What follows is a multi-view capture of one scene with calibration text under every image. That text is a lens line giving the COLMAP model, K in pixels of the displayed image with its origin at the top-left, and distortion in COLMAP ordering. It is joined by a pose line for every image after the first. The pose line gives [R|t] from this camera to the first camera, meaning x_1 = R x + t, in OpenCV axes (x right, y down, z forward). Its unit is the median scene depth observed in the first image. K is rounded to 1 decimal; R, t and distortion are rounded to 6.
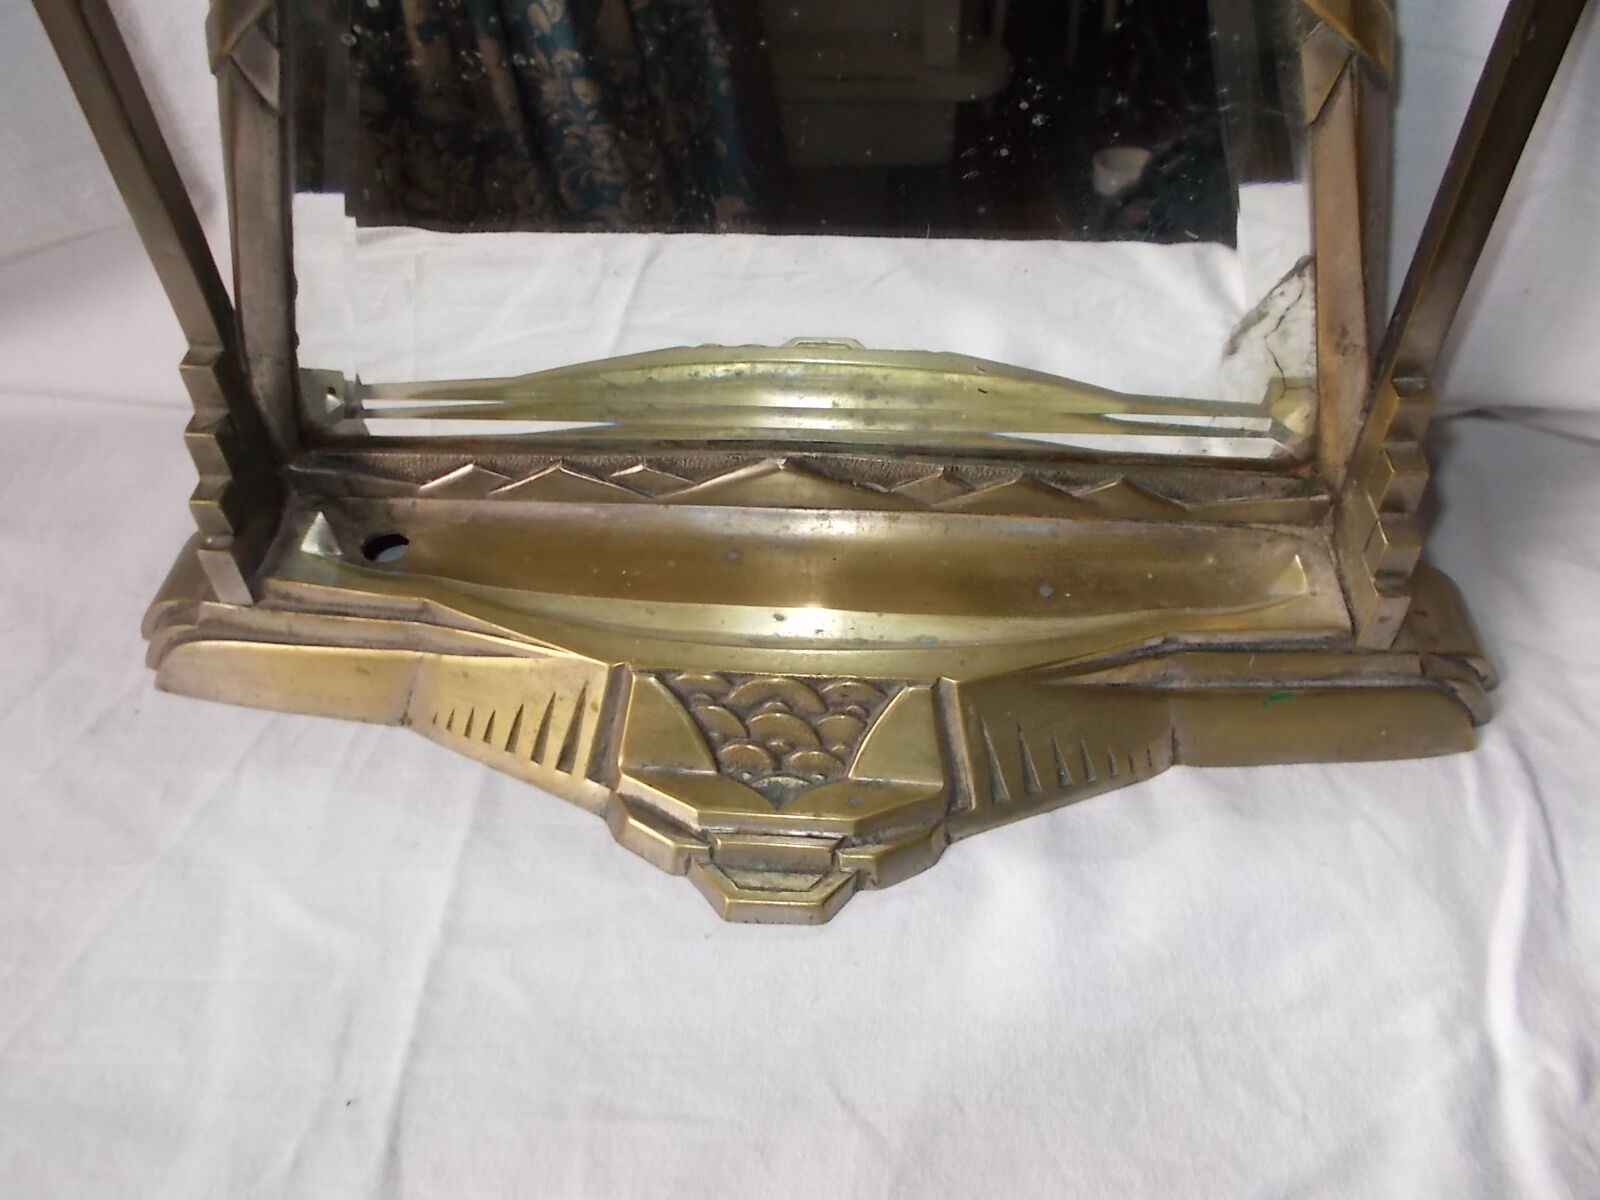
lens RADIAL K [[1245.1, 0, 821.9], [0, 1245.1, 586.6], [0, 0, 1]] dist [0.000040, -0.003888]
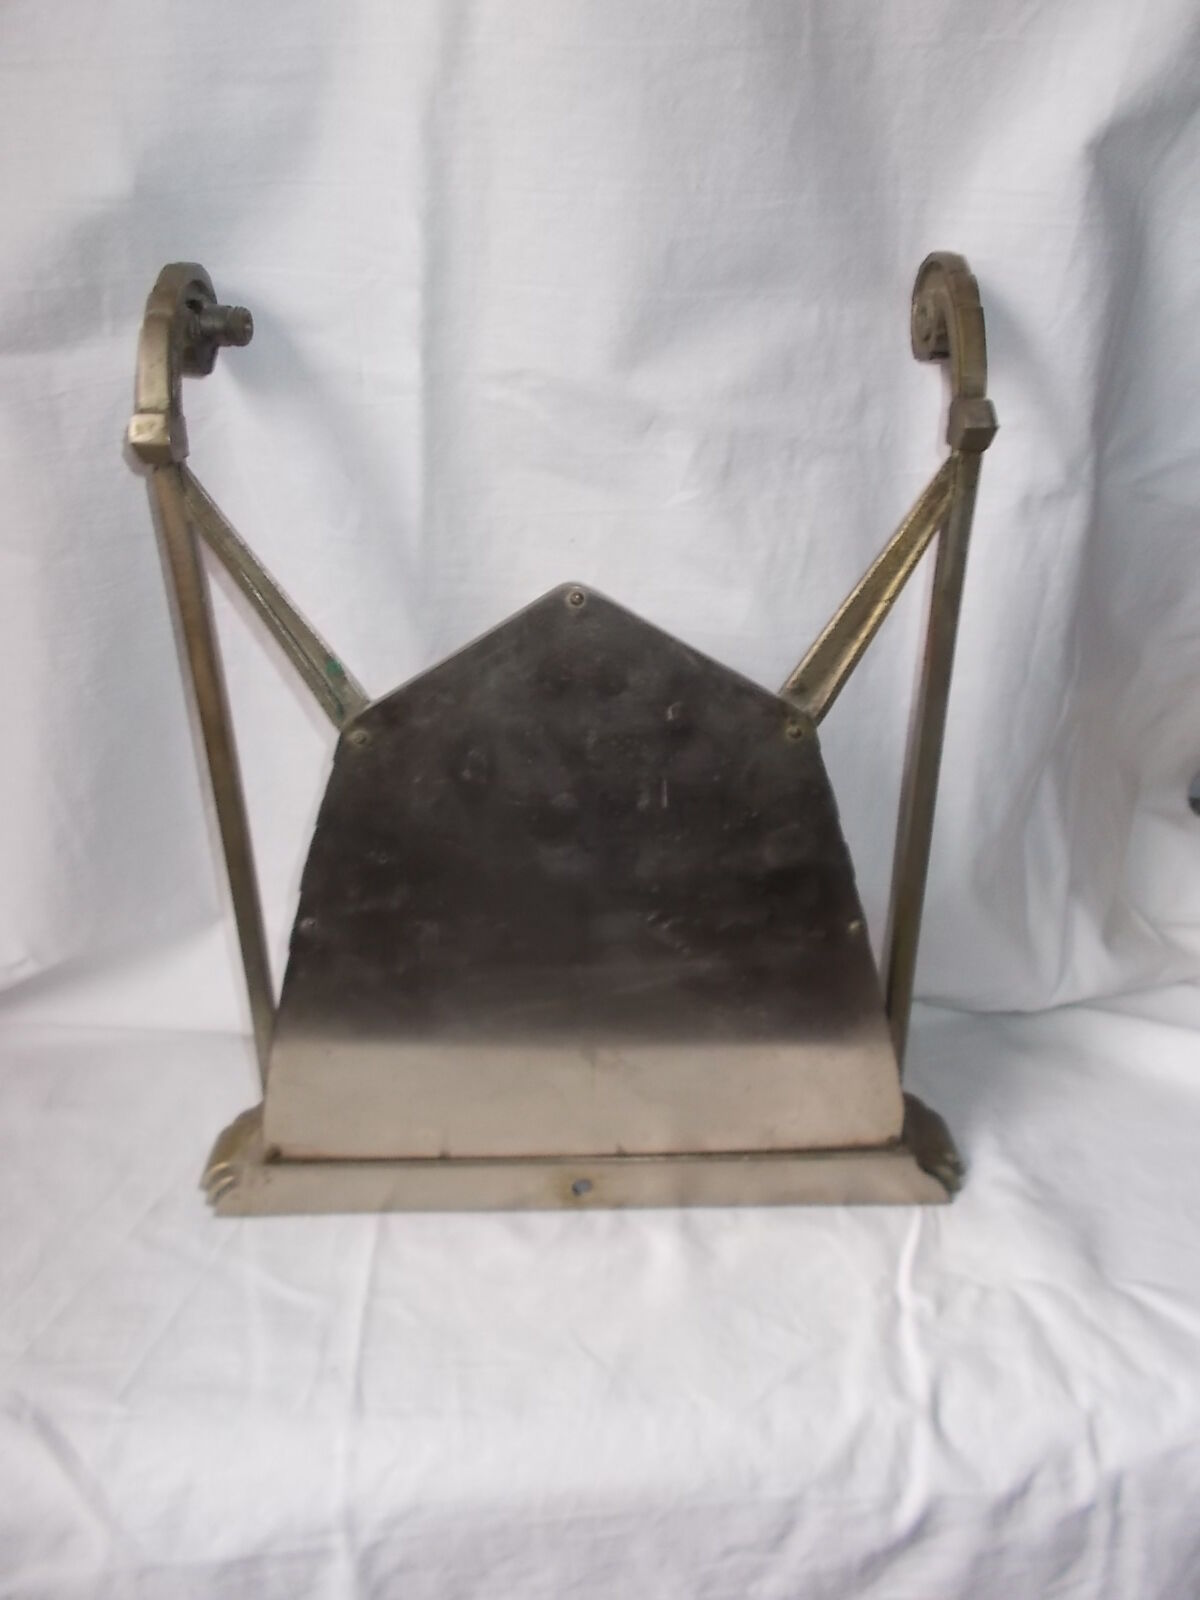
lens RADIAL K [[1230.6, 0, 646.0], [0, 1230.6, 796.2], [0, 0, 1]] dist [-0.239077, 0.251995]
pose [[0.992968, -0.026437, 0.115397, -0.063596], [0.064903, 0.936773, -0.343866, 0.189408], [-0.099010, 0.348937, 0.931901, -0.864092]]
